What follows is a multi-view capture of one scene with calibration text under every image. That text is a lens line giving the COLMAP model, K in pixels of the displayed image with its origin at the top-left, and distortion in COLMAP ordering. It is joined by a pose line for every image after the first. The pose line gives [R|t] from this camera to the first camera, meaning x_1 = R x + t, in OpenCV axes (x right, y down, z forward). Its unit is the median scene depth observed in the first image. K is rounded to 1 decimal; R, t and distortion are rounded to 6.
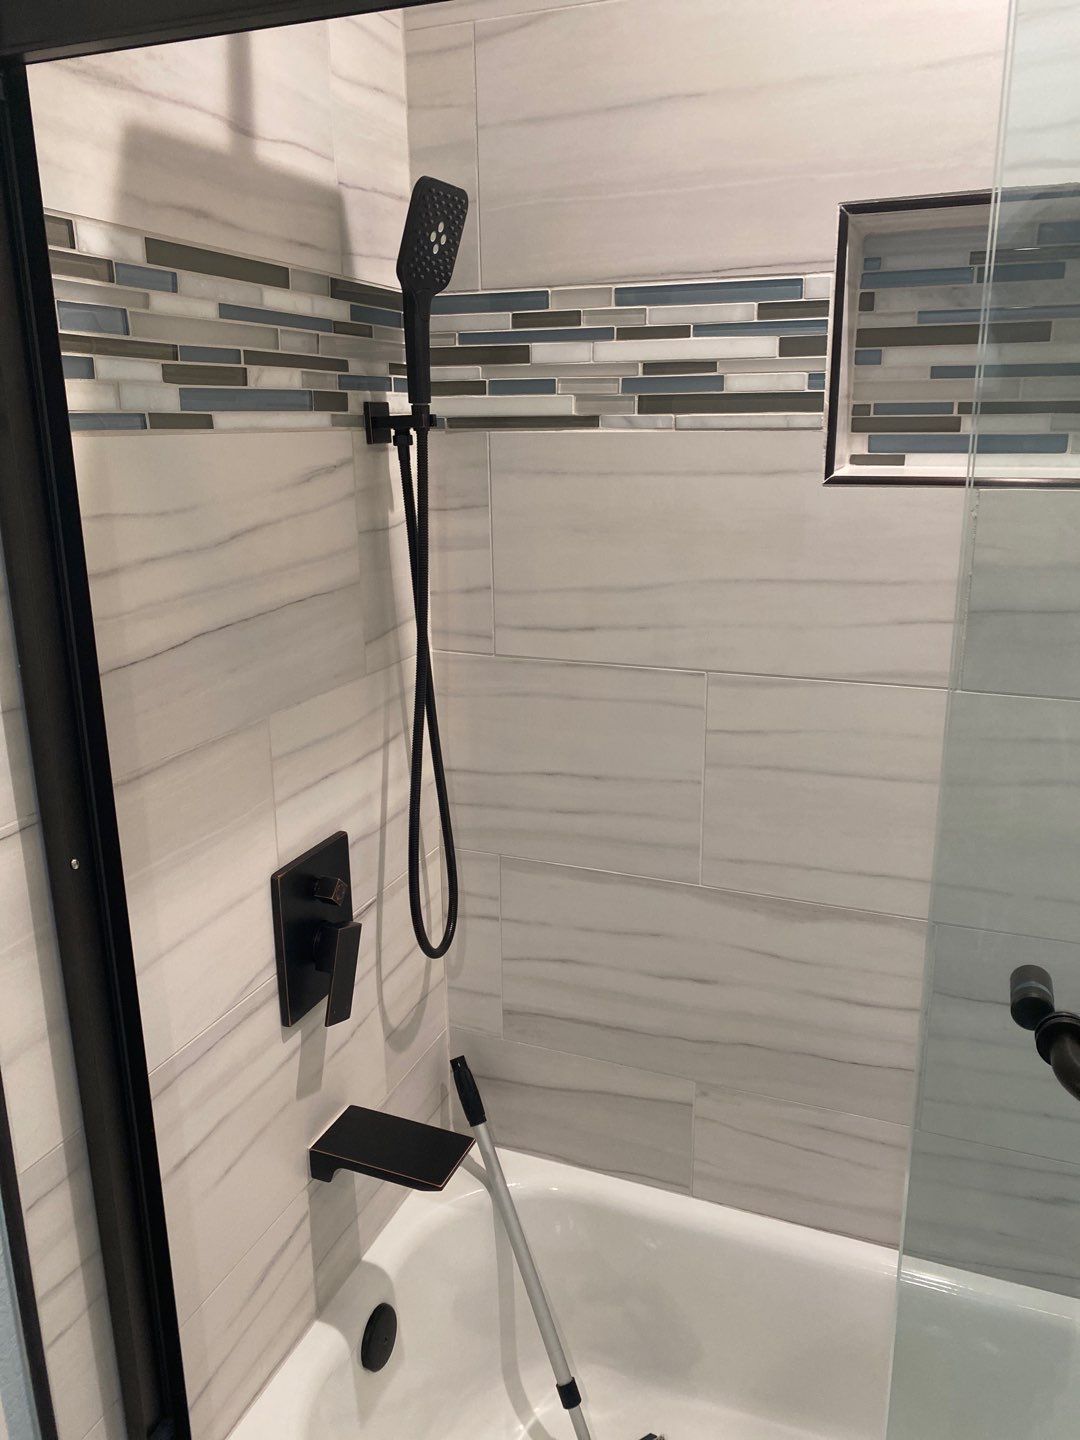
lens RADIAL K [[1115.8, 0, 538.4], [0, 1115.8, 717.5], [0, 0, 1]] dist [0.012206, -0.010540]
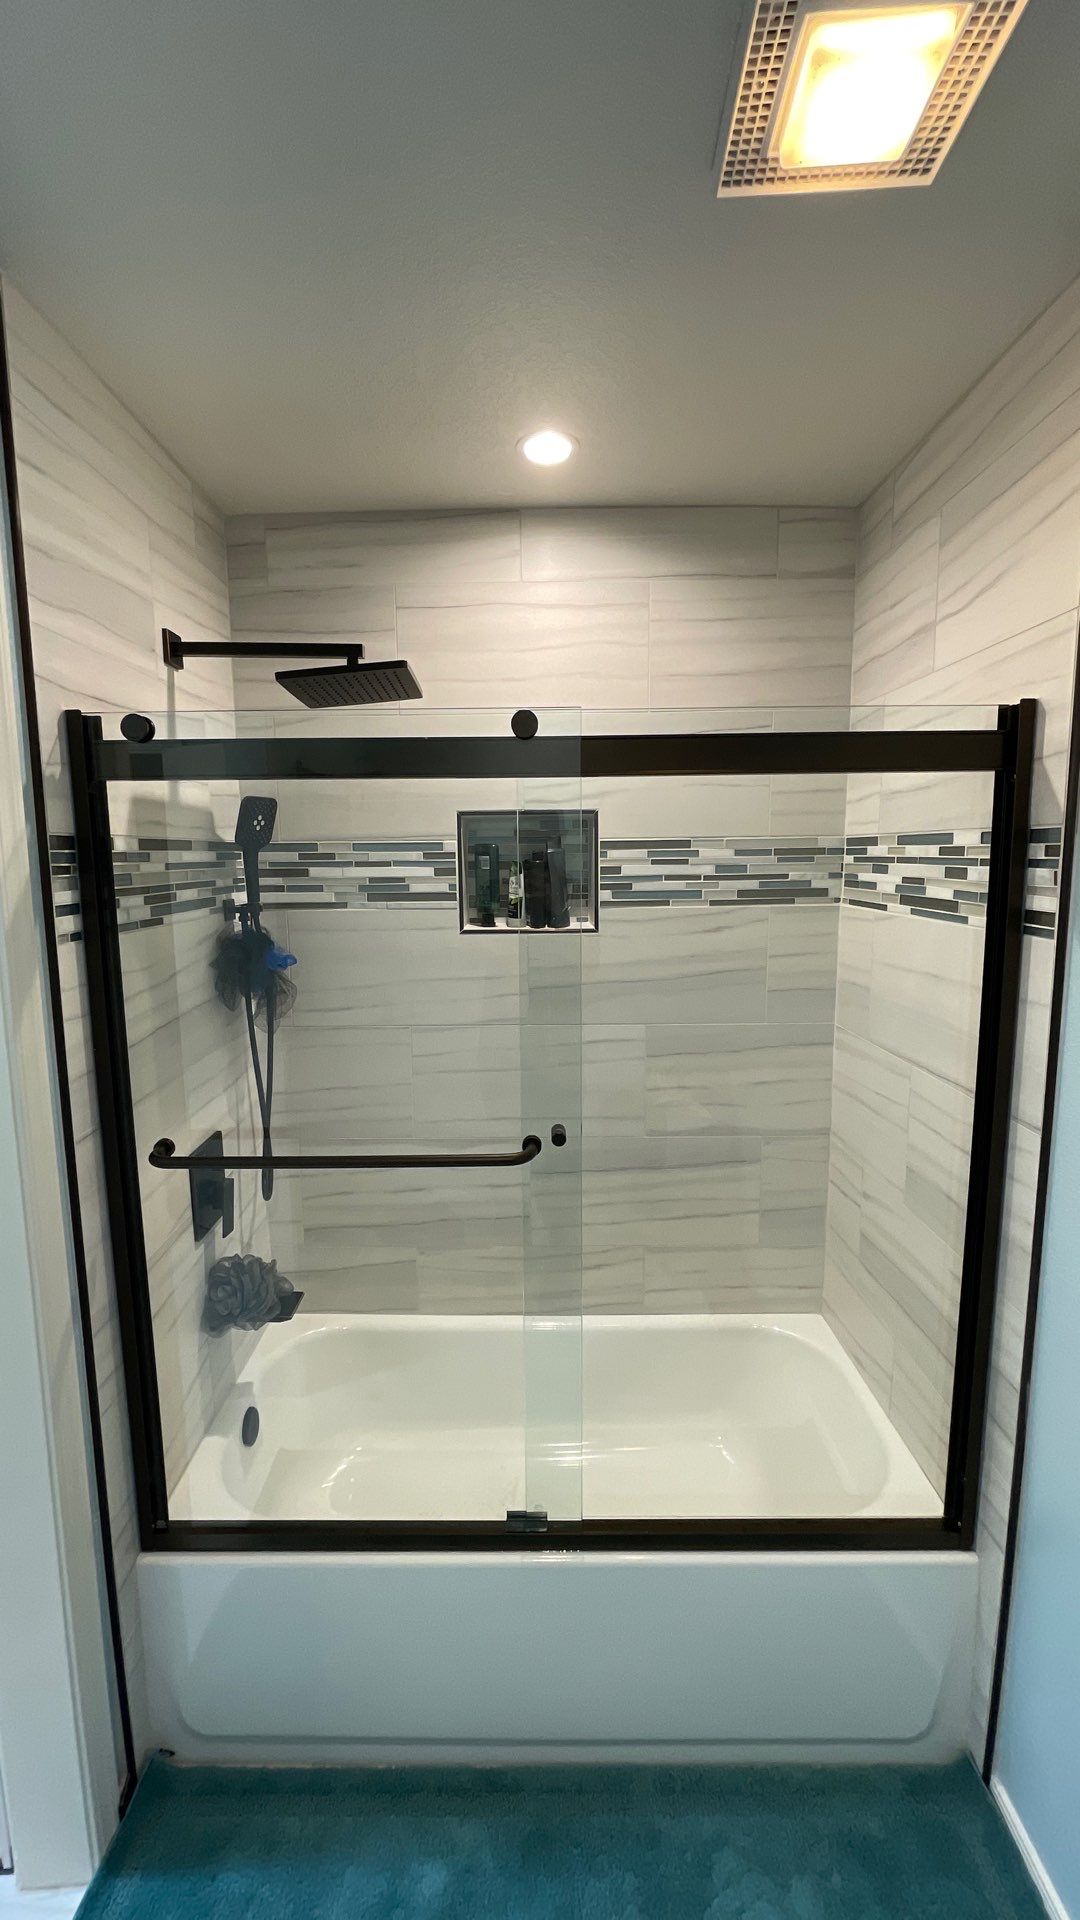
lens RADIAL K [[775.5, 0, 535.5], [0, 775.5, 953.5], [0, 0, 1]] dist [0.002865, 0.000154]
pose [[0.933187, -0.049025, 0.356032, -0.136819], [0.096682, 0.988378, -0.117312, 0.016337], [-0.346142, 0.143896, 0.927081, -0.412158]]
